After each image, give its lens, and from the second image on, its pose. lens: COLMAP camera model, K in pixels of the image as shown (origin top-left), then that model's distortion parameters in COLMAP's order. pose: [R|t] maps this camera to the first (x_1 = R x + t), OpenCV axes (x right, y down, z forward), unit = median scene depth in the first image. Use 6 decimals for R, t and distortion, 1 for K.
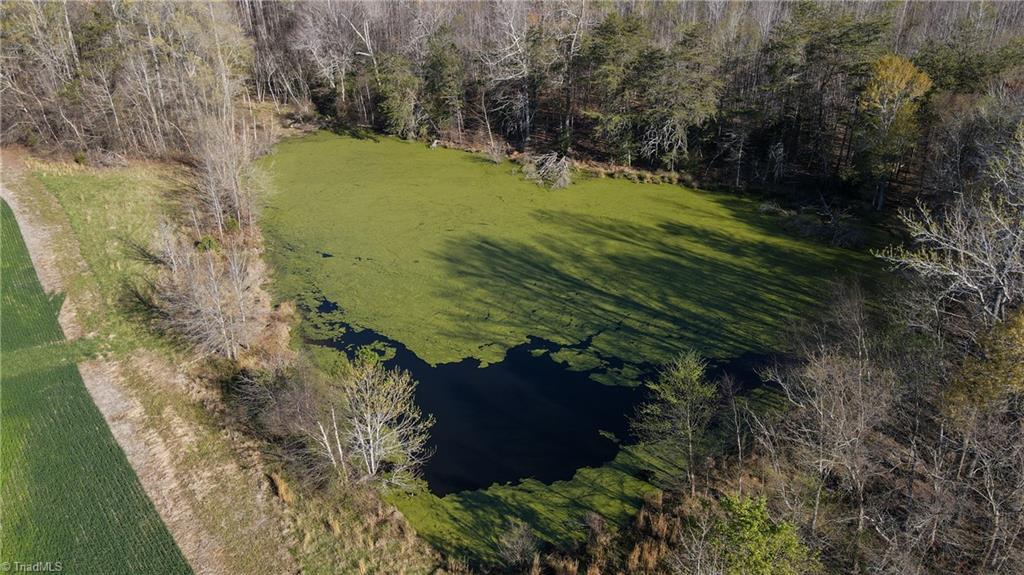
lens RADIAL K [[750.4, 0, 512.0], [0, 750.4, 287.5], [0, 0, 1]] dist [0.006687, -0.003331]
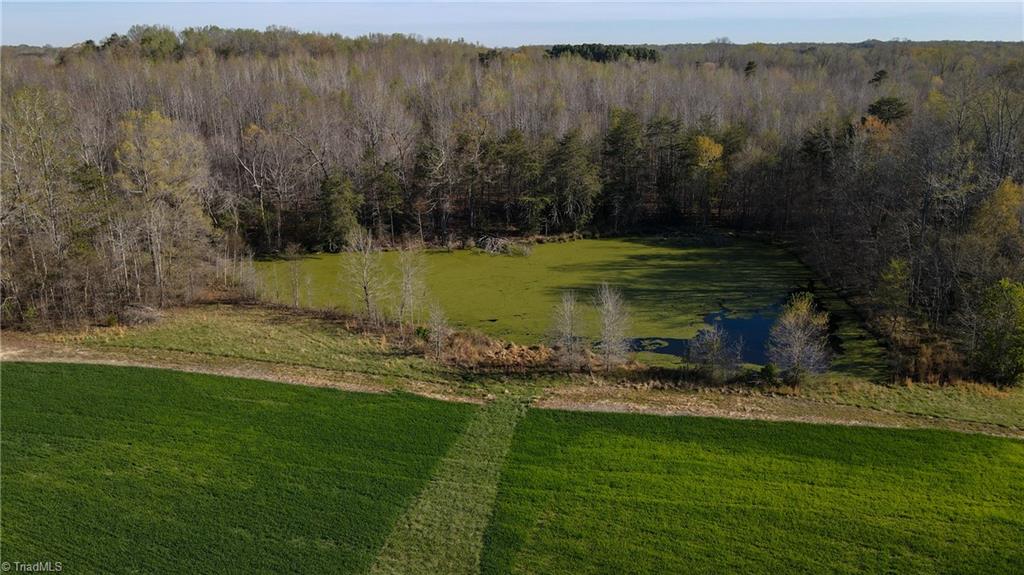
lens RADIAL K [[749.5, 0, 512.0], [0, 749.5, 287.5], [0, 0, 1]] dist [-0.002312, 0.004351]
pose [[0.744697, -0.202713, 0.635873, -1.042419], [0.303700, 0.951326, -0.052397, -0.023717], [-0.594300, 0.232135, 0.770013, 0.028990]]
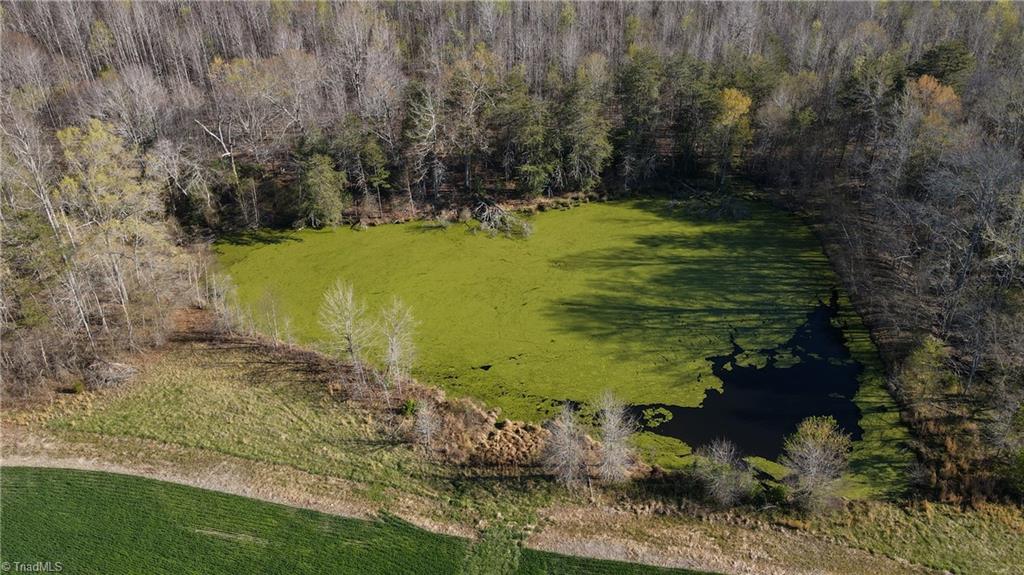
lens RADIAL K [[750.4, 0, 512.0], [0, 750.4, 287.5], [0, 0, 1]] dist [0.006687, -0.003331]
pose [[0.750215, -0.363784, 0.552122, -0.847611], [0.300802, 0.931402, 0.204961, -0.400951], [-0.588809, 0.012314, 0.808179, 0.056600]]
